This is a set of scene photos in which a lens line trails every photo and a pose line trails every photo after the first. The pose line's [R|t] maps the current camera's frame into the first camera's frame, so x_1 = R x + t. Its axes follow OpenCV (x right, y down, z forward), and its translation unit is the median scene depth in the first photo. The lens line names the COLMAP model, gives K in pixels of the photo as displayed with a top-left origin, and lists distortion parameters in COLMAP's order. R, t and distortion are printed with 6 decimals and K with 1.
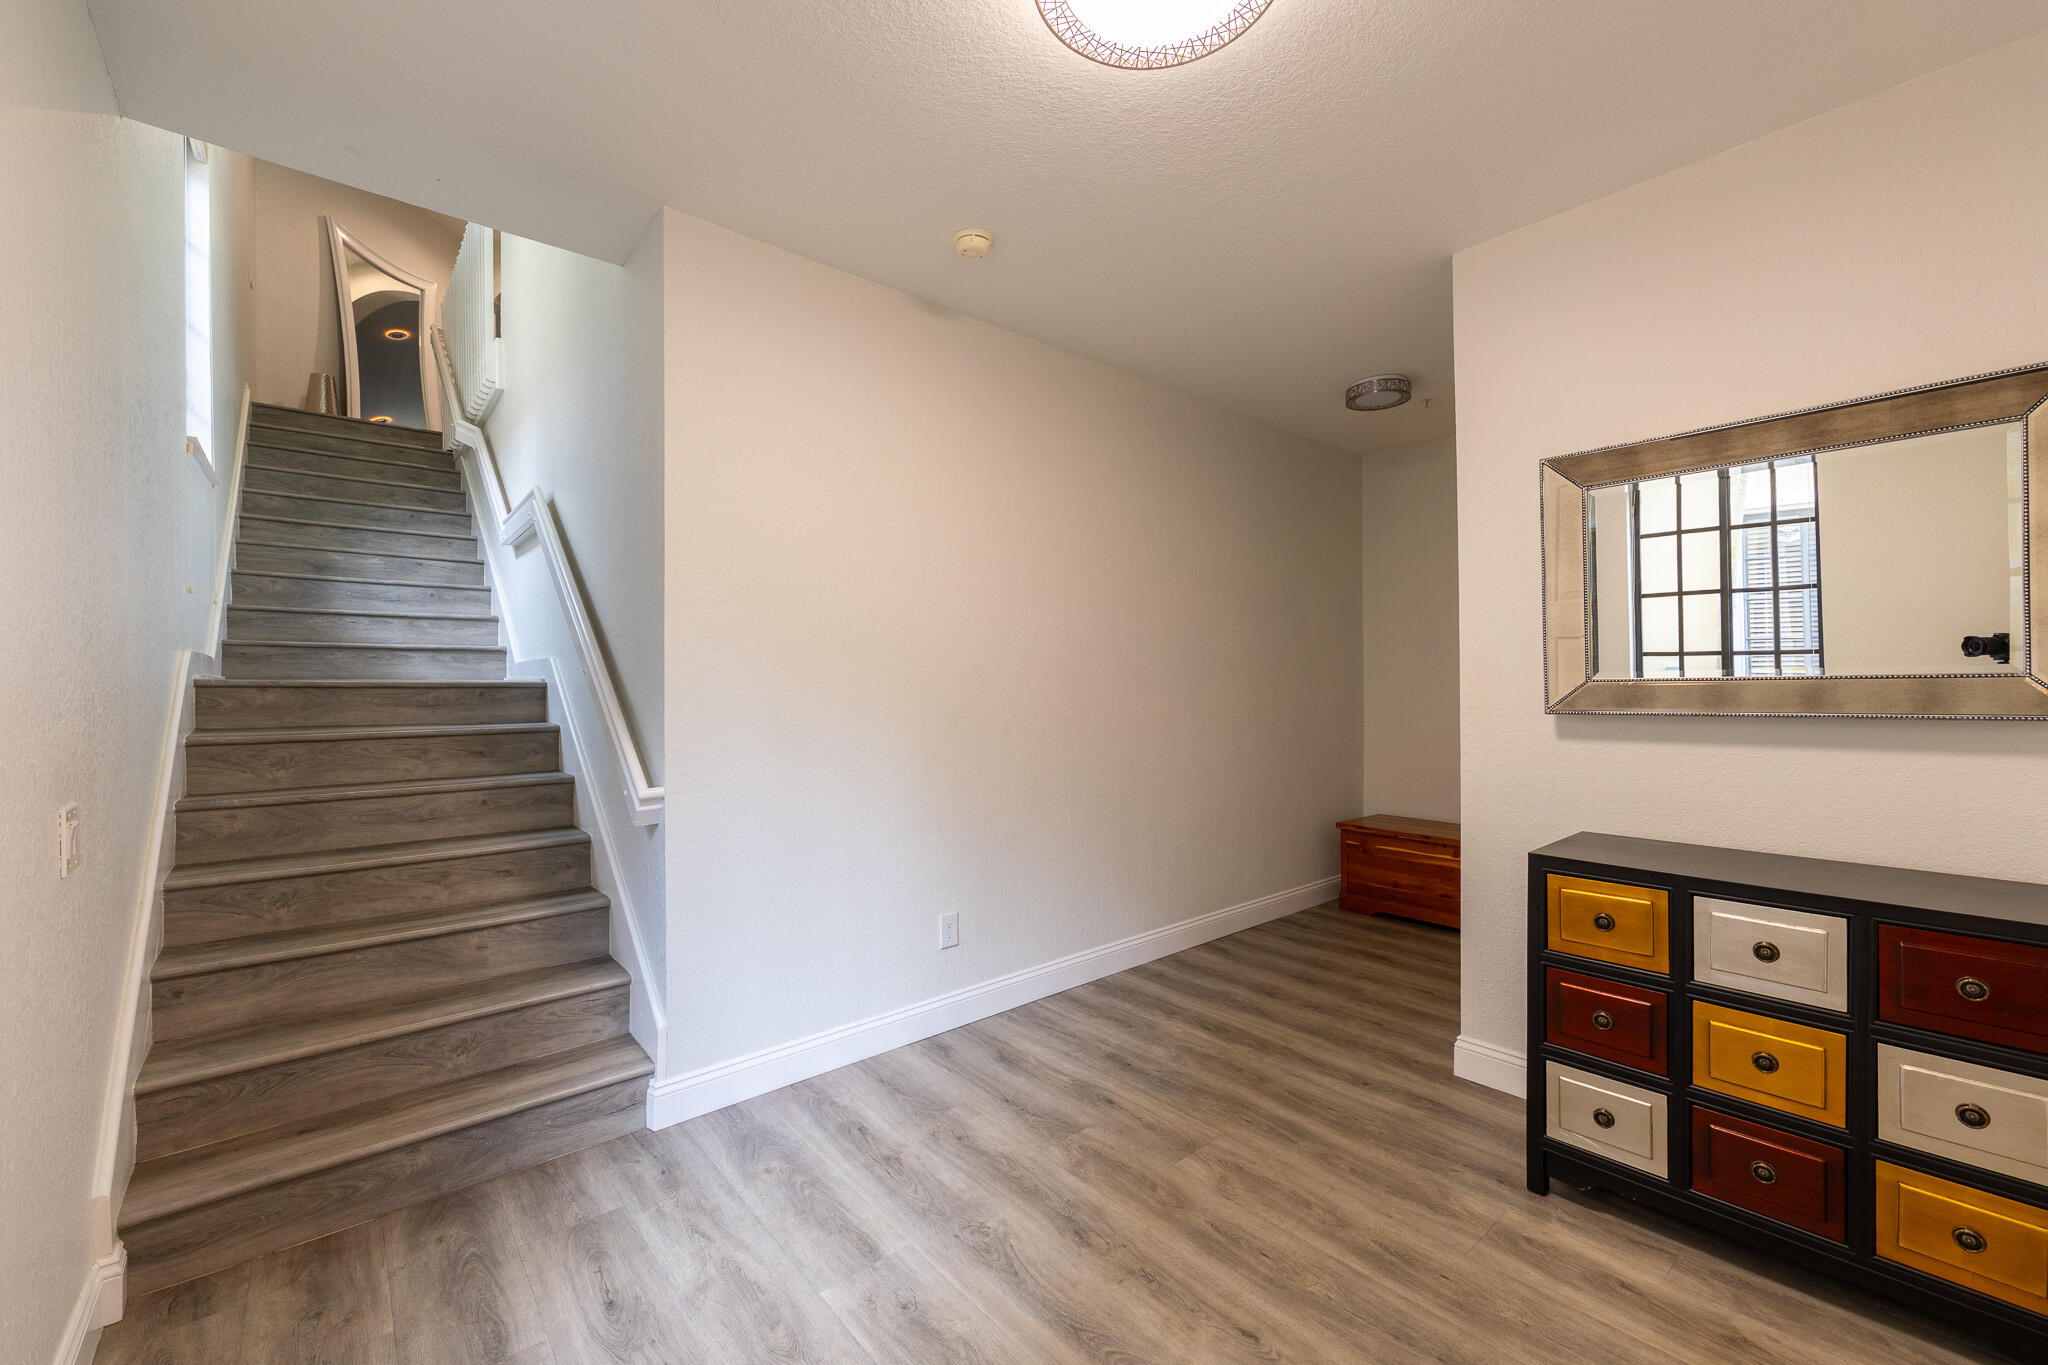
lens RADIAL K [[828.1, 0, 1024.1], [0, 828.1, 688.4], [0, 0, 1]] dist [0.002042, 0.000185]
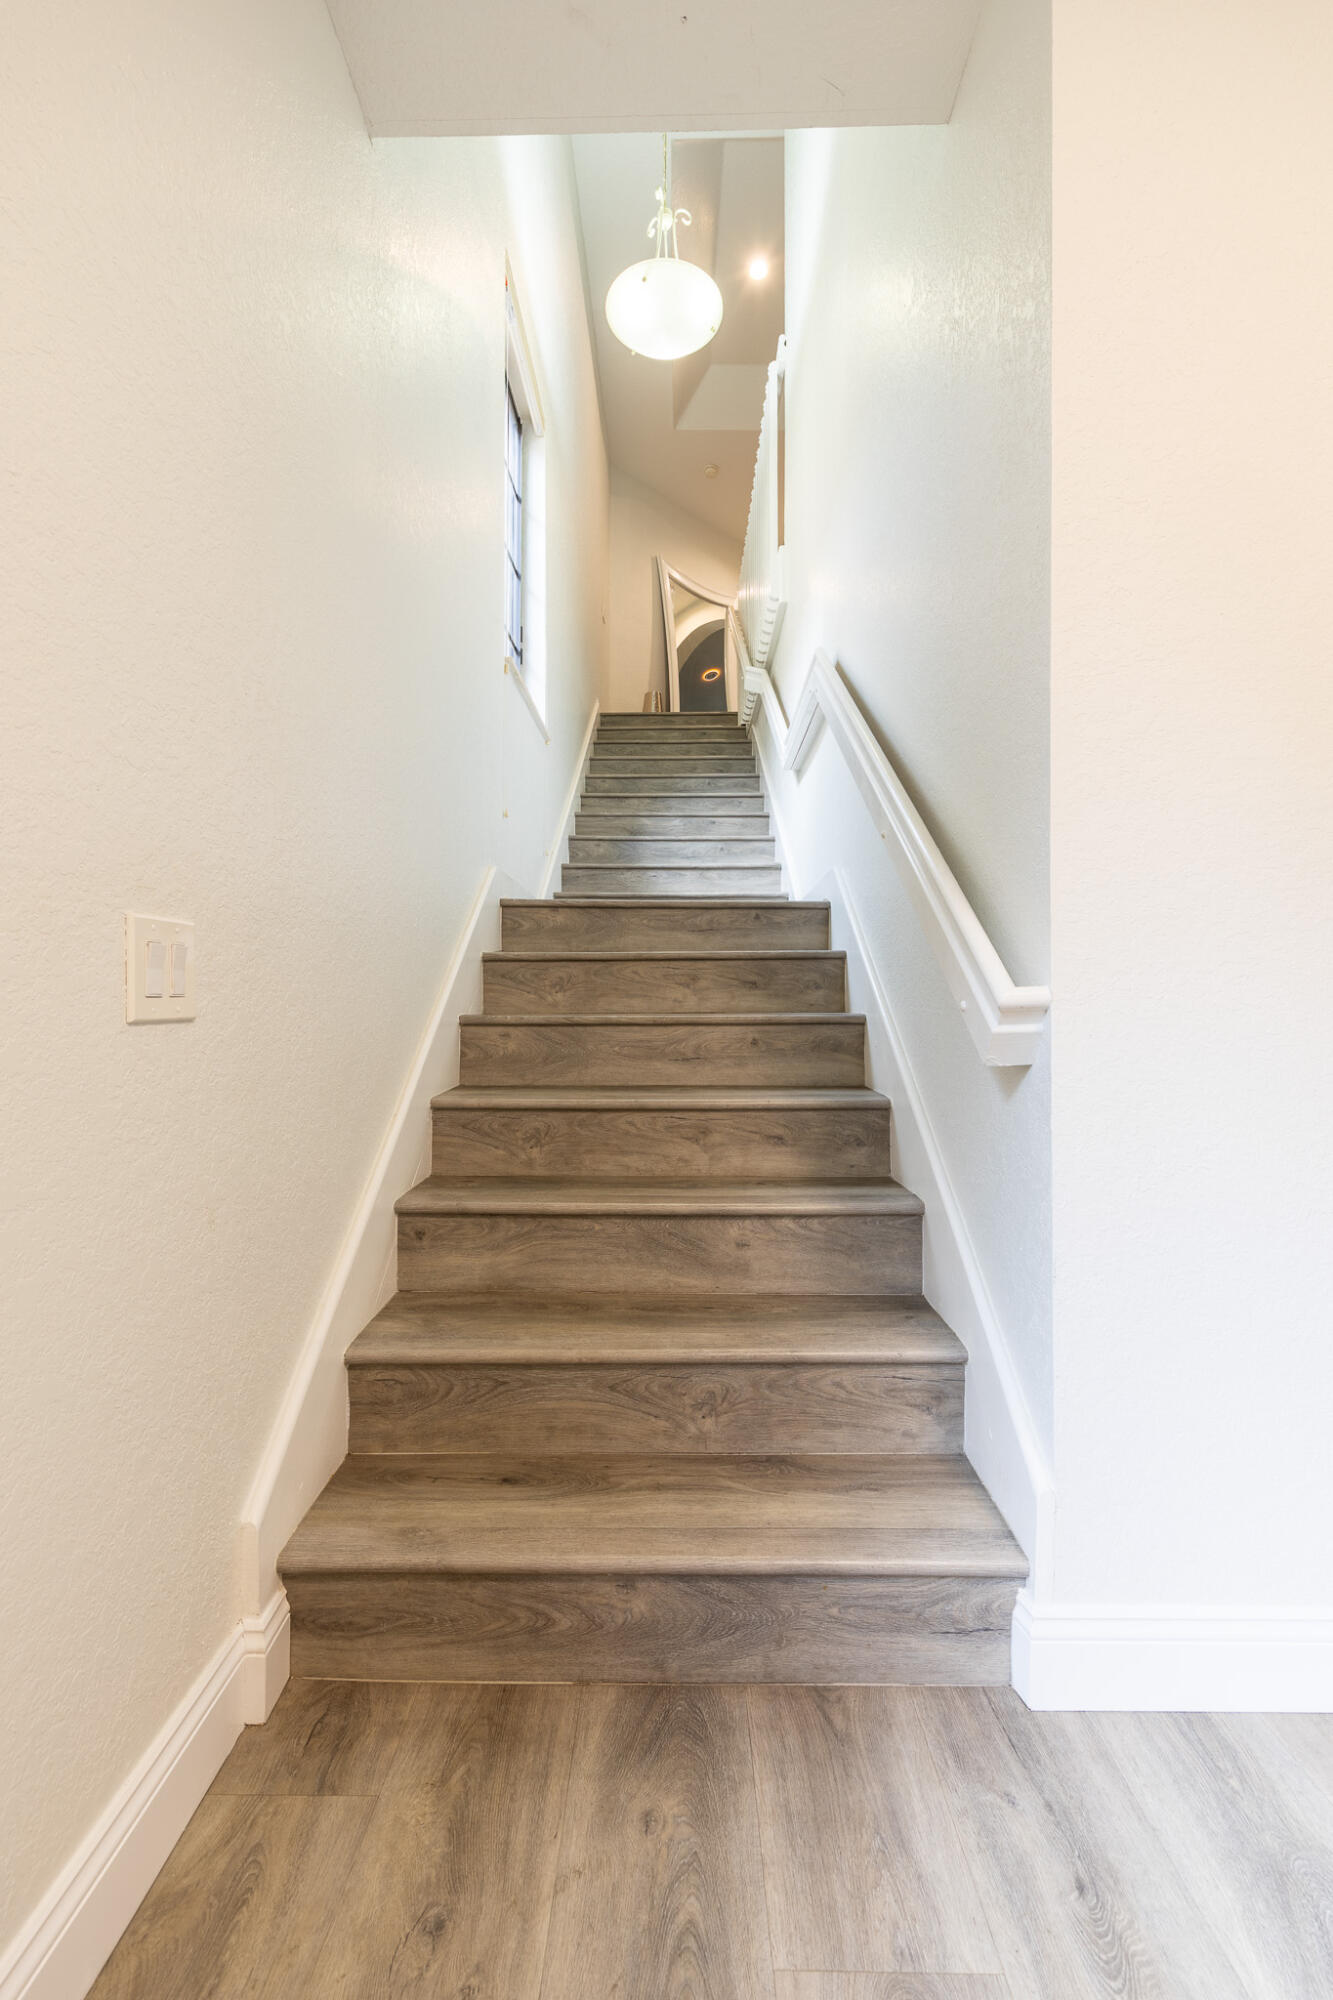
lens RADIAL K [[808.7, 0, 662.3], [0, 808.7, 1002.6], [0, 0, 1]] dist [0.002042, 0.000185]
pose [[0.748845, -0.002719, -0.662739, -0.292571], [-0.002695, 0.999971, -0.007148, 0.132620], [0.662739, 0.007139, 0.748816, 0.504412]]
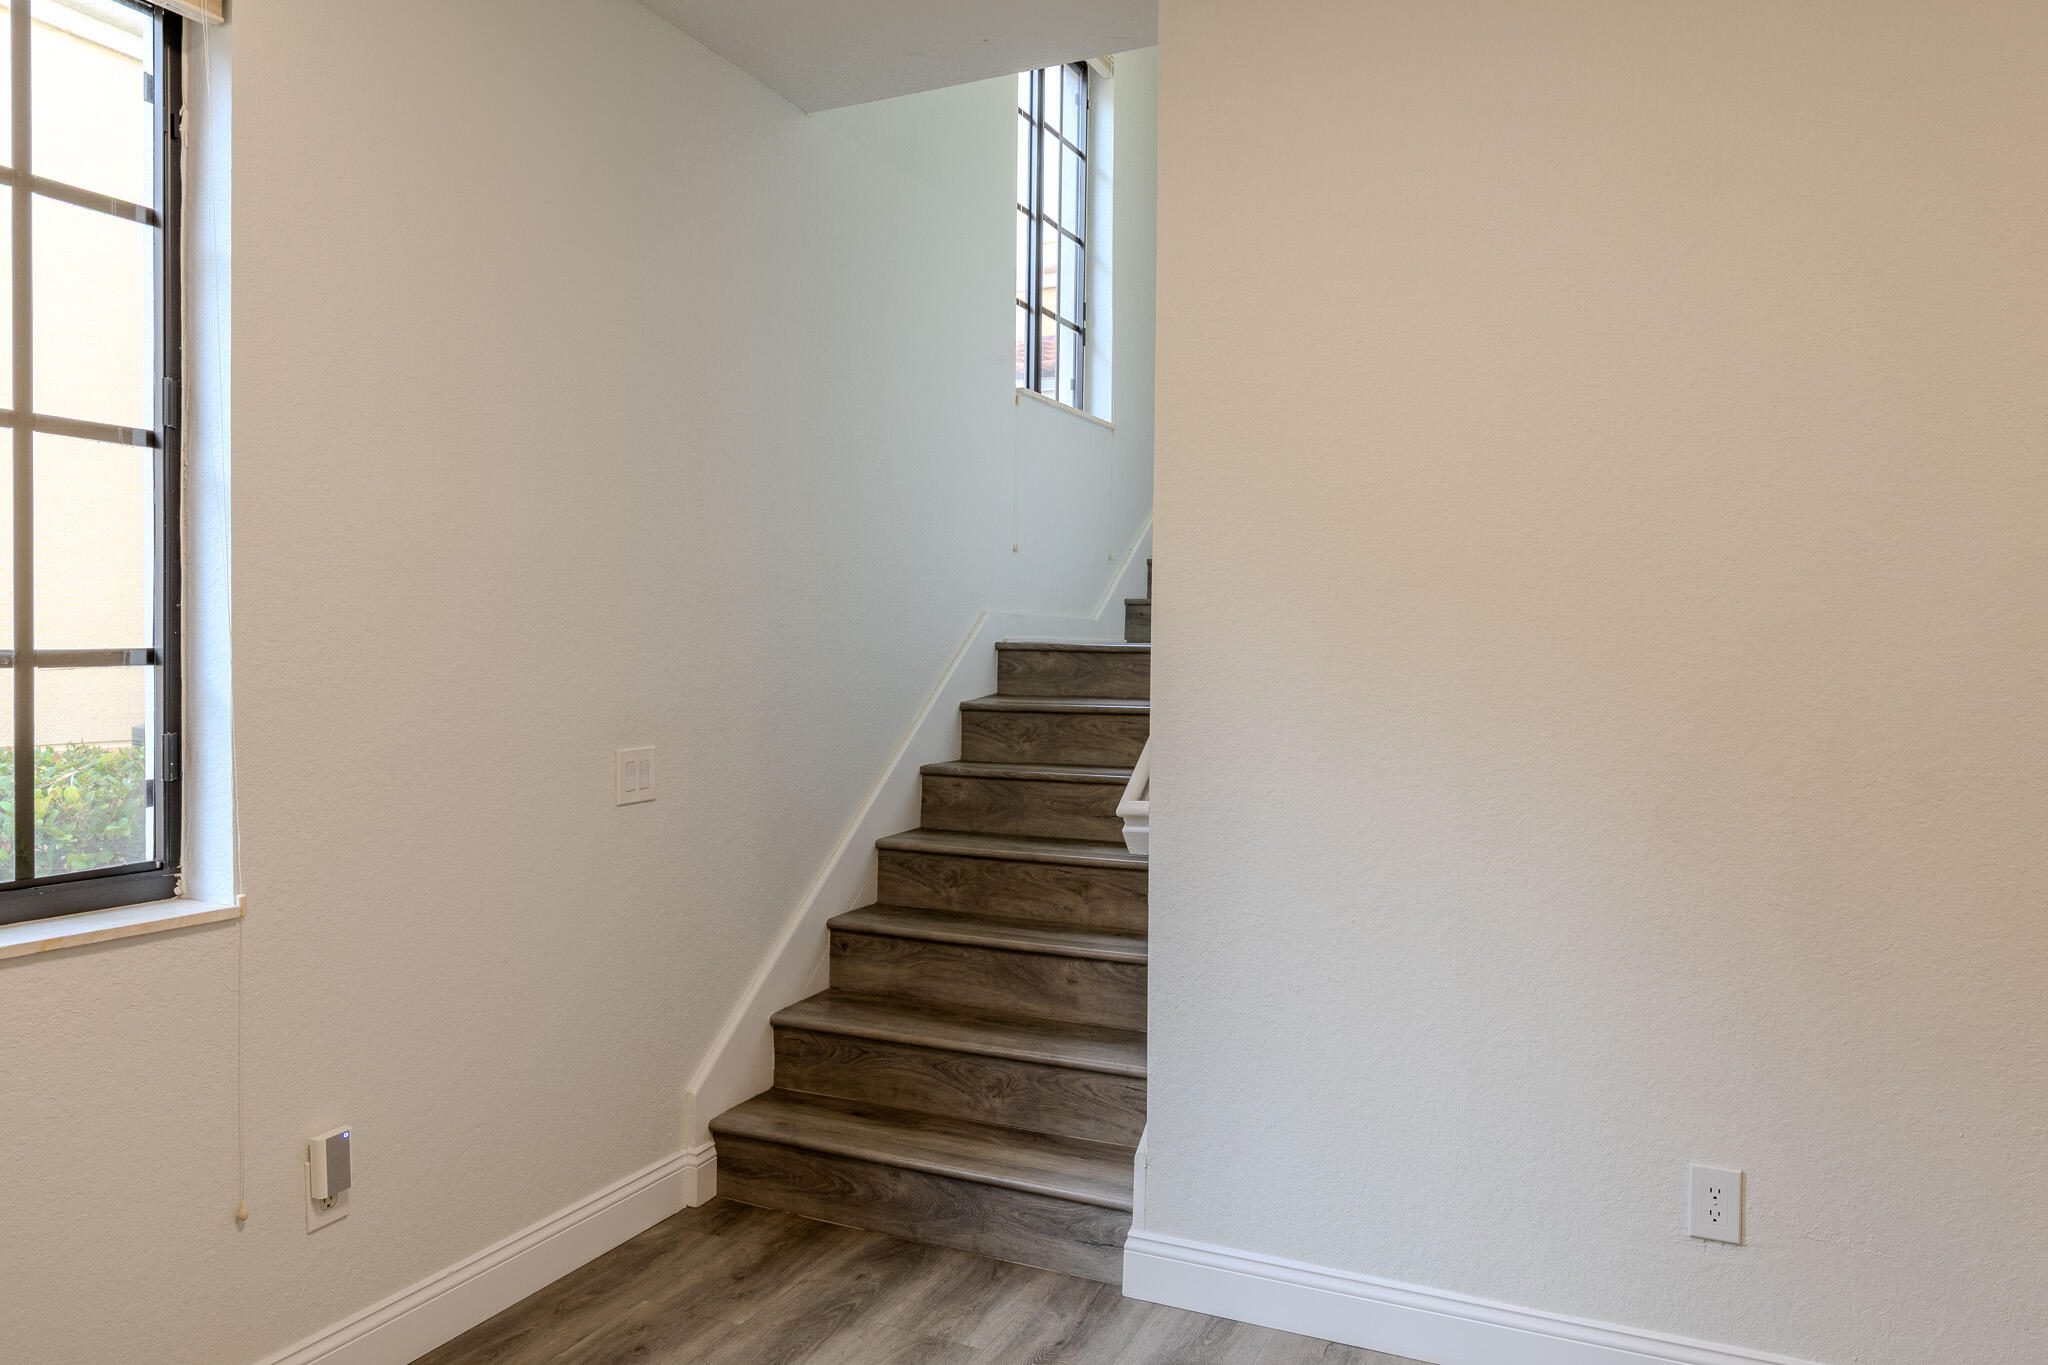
lens RADIAL K [[1367.5, 0, 1037.1], [0, 1367.5, 682.5], [0, 0, 1]] dist [0.004008, -0.000229]
pose [[0.409470, 0.027928, -0.911896, 0.546152], [-0.014351, 0.999605, 0.024170, -0.003898], [0.912211, 0.003189, 0.409709, 0.459113]]
